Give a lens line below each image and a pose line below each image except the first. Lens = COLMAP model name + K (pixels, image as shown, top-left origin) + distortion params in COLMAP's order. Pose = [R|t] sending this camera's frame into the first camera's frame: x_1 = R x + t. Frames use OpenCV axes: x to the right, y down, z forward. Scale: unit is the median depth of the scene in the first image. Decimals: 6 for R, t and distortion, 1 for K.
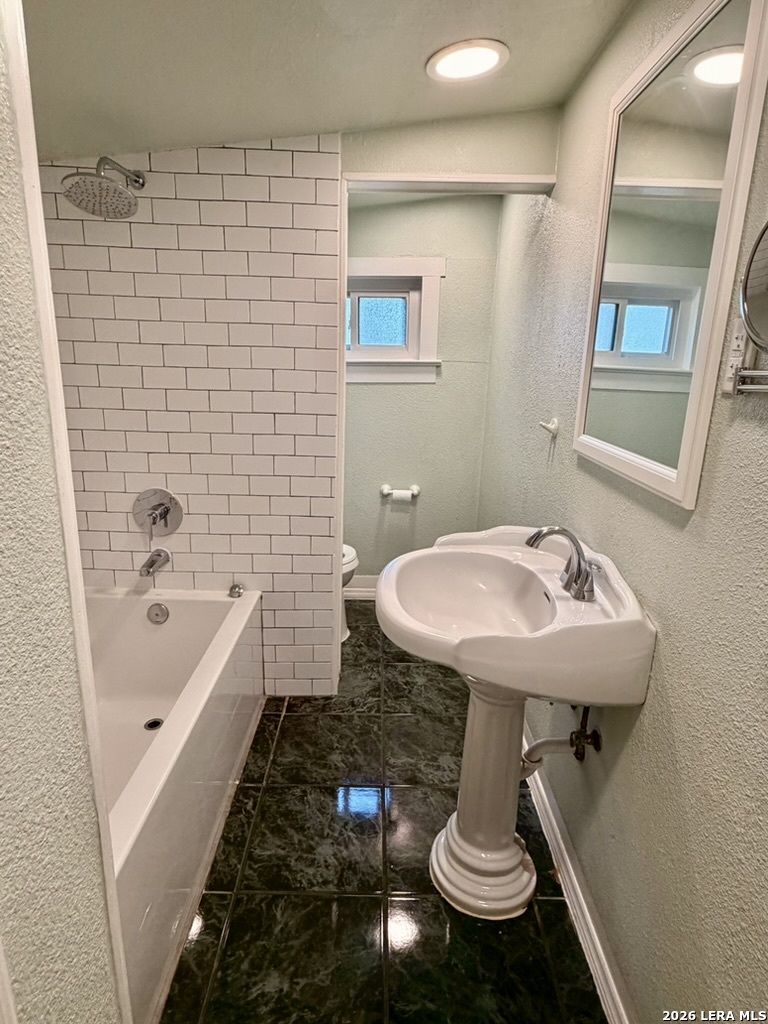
lens RADIAL K [[574.5, 0, 383.8], [0, 574.5, 511.5], [0, 0, 1]] dist [0.001821, 0.000915]
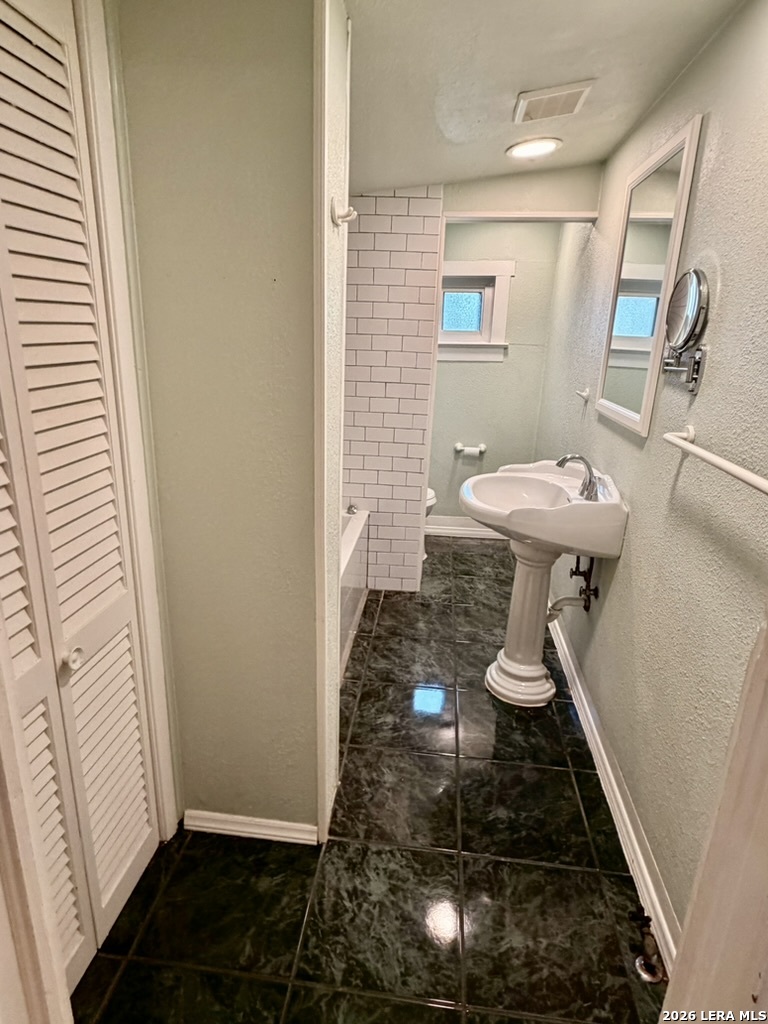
lens RADIAL K [[577.5, 0, 379.8], [0, 577.5, 514.0], [0, 0, 1]] dist [-0.001985, 0.000208]
pose [[0.993362, 0.040165, -0.107792, -0.042074], [-0.035564, 0.998386, 0.044270, 0.094870], [0.109397, -0.040143, 0.993187, -0.449315]]
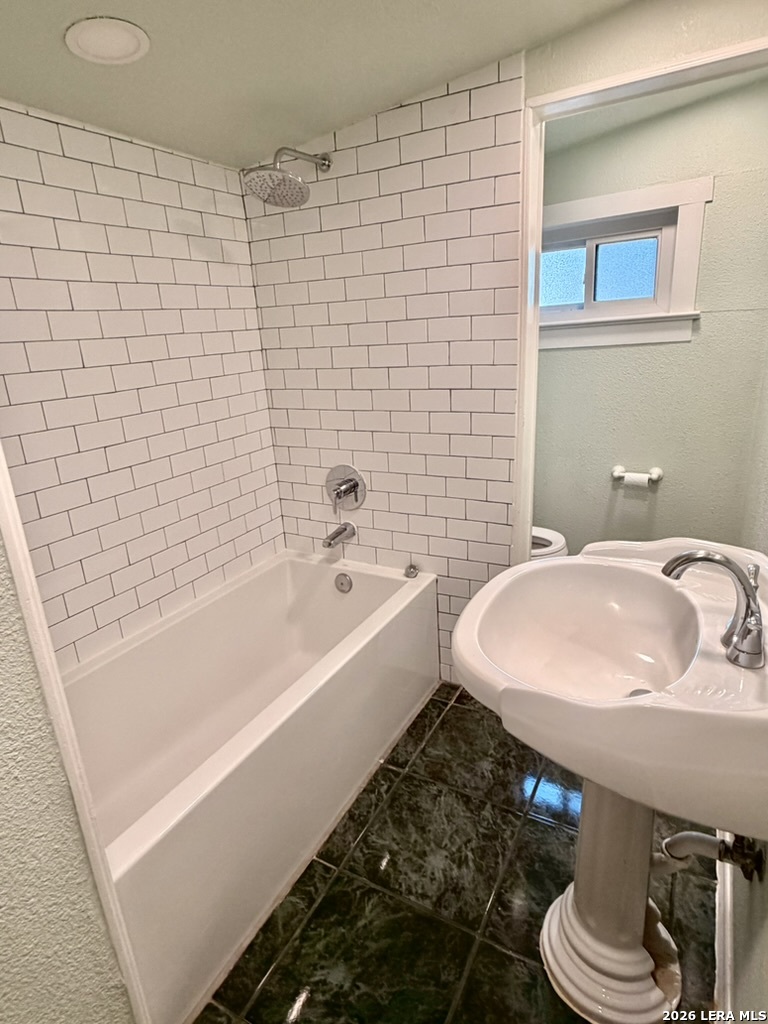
lens RADIAL K [[574.5, 0, 383.8], [0, 574.5, 511.5], [0, 0, 1]] dist [0.001821, 0.000915]
pose [[0.868174, 0.078436, -0.490022, 0.201664], [-0.049992, 0.996230, 0.070892, -0.036050], [0.493736, -0.037050, 0.868822, 0.137151]]
